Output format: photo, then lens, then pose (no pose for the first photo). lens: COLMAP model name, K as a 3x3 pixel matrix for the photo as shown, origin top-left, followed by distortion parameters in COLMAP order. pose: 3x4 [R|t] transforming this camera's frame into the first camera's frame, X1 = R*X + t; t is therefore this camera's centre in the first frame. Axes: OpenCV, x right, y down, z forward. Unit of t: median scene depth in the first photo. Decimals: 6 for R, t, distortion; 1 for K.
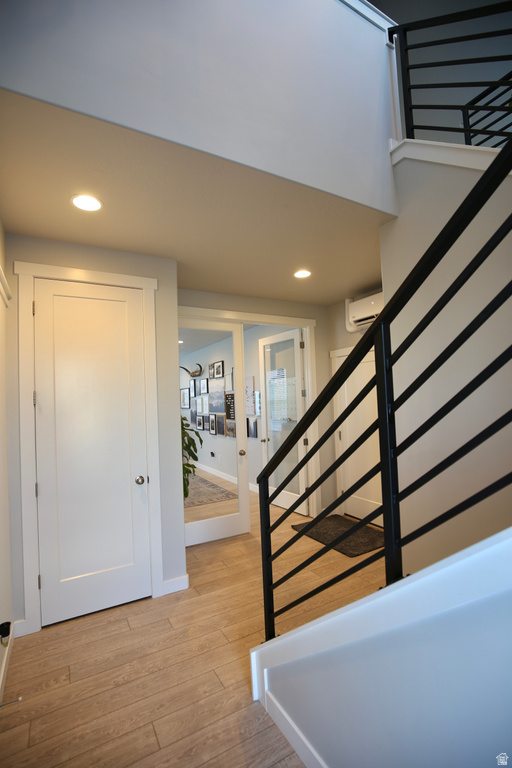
lens RADIAL K [[352.4, 0, 256.0], [0, 352.4, 384.0], [0, 0, 1]] dist [-0.035030, 0.006958]
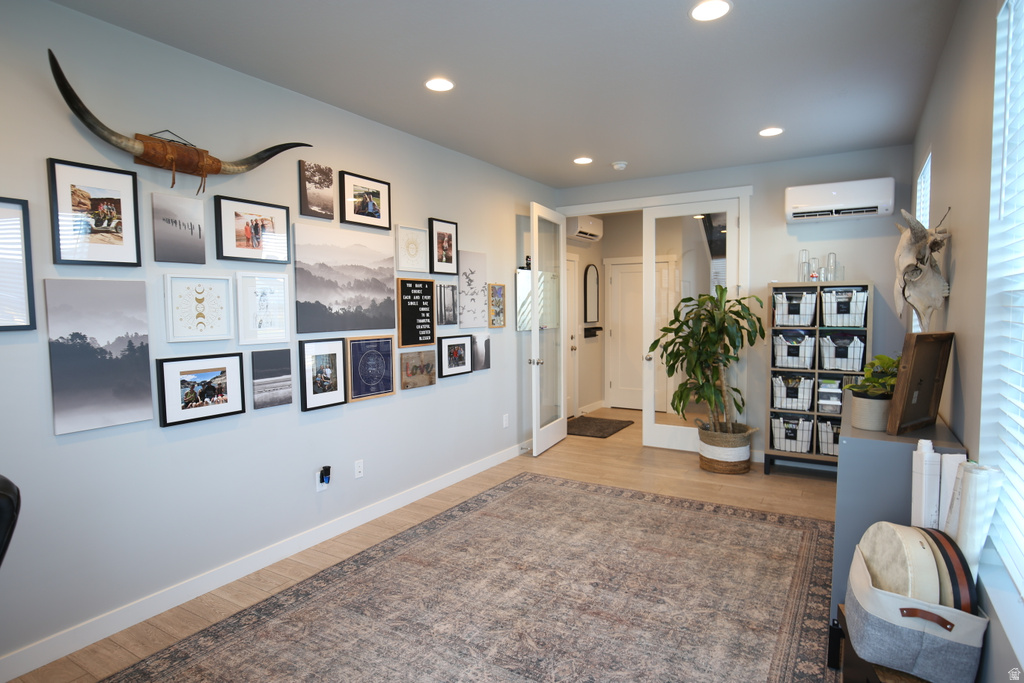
lens RADIAL K [[569.7, 0, 512.0], [0, 569.7, 341.5], [0, 0, 1]] dist [-0.000367, -0.000063]
pose [[-0.485795, -0.007503, 0.874041, -0.673938], [-0.014288, 0.999898, 0.000642, 0.093519], [-0.873956, -0.012176, -0.485852, 1.193707]]
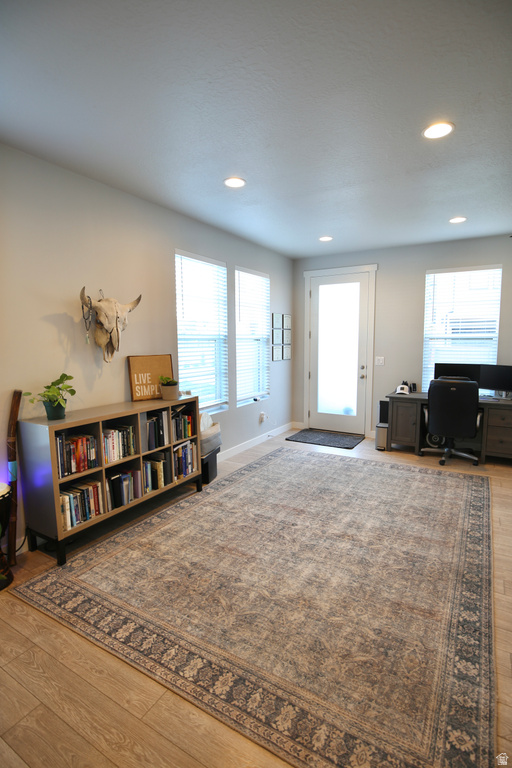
lens RADIAL K [[384.5, 0, 256.0], [0, 384.5, 384.0], [0, 0, 1]] dist [-0.001049, -0.000206]
pose [[0.492486, 0.138302, -0.859261, 0.023659], [0.027592, 0.984316, 0.174244, 0.036843], [0.869883, -0.109522, 0.480946, 0.681376]]
